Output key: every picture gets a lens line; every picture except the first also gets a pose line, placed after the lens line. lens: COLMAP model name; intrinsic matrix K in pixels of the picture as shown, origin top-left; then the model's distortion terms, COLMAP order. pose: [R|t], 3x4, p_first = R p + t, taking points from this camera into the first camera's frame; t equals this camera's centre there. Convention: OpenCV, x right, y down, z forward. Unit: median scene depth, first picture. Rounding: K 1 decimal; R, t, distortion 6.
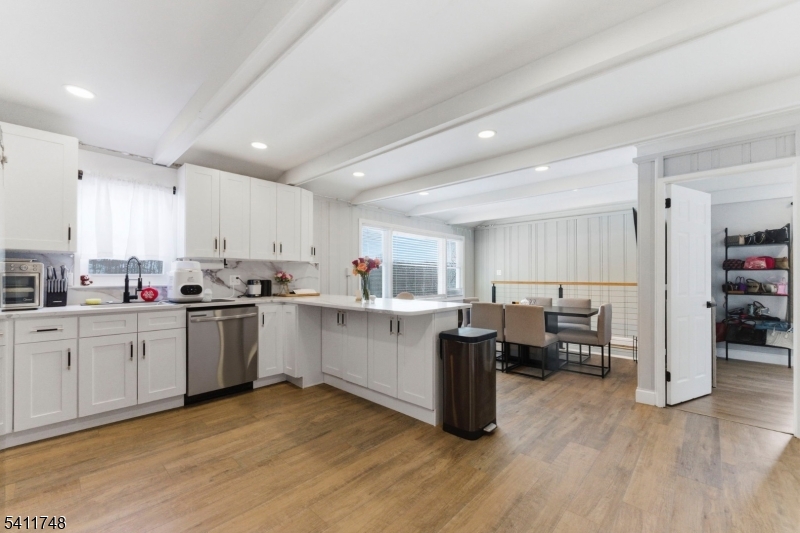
lens RADIAL K [[325.2, 0, 403.9], [0, 325.2, 268.4], [0, 0, 1]] dist [-0.000784, 0.000055]
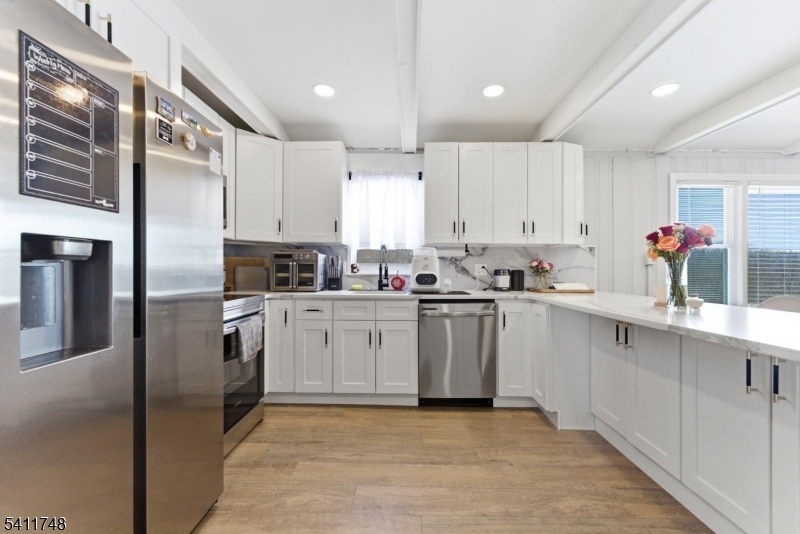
lens RADIAL K [[325.2, 0, 403.9], [0, 325.2, 268.9], [0, 0, 1]] dist [-0.000784, 0.000055]
pose [[0.664163, -0.001522, -0.747586, -0.018986], [0.015317, 0.999816, 0.011572, 0.024213], [0.747431, -0.019136, 0.664064, 0.332564]]
